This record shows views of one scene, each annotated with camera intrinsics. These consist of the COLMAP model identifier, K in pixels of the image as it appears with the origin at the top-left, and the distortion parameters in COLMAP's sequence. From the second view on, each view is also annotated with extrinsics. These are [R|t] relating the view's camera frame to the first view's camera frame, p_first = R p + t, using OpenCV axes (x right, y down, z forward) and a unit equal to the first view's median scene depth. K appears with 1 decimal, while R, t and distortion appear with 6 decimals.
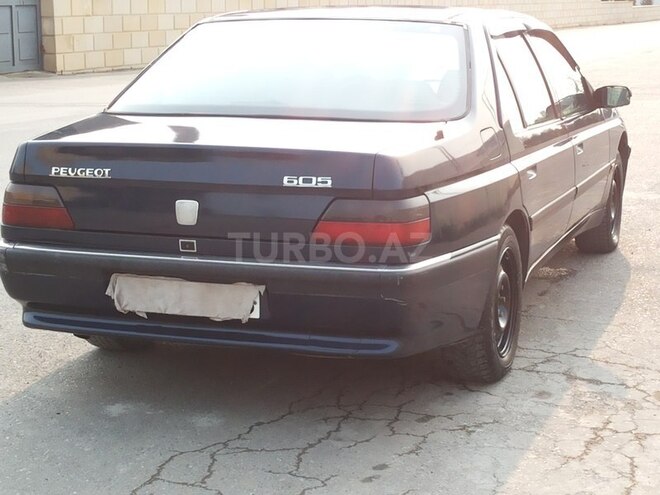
lens RADIAL K [[1187.0, 0, 330.0], [0, 1187.0, 247.5], [0, 0, 1]] dist [-0.008520, -0.050260]
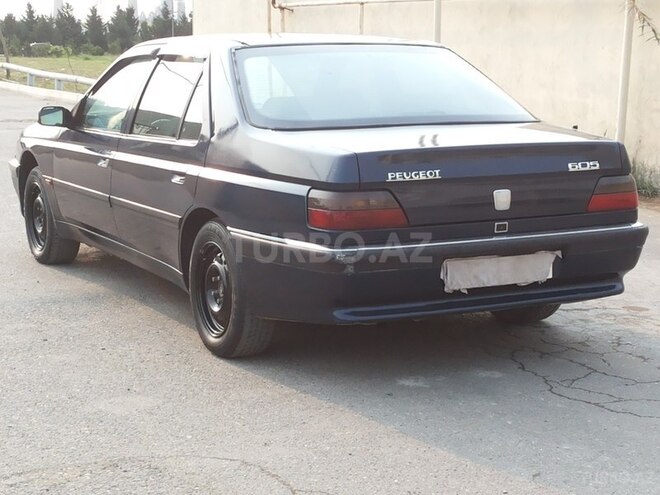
lens RADIAL K [[1187.0, 0, 330.0], [0, 1187.0, 247.5], [0, 0, 1]] dist [-0.008520, -0.050260]
pose [[0.743453, -0.114467, 0.658920, -1.046781], [0.129355, 0.991251, 0.026250, -0.035486], [-0.656159, 0.065719, 0.751755, 0.199819]]
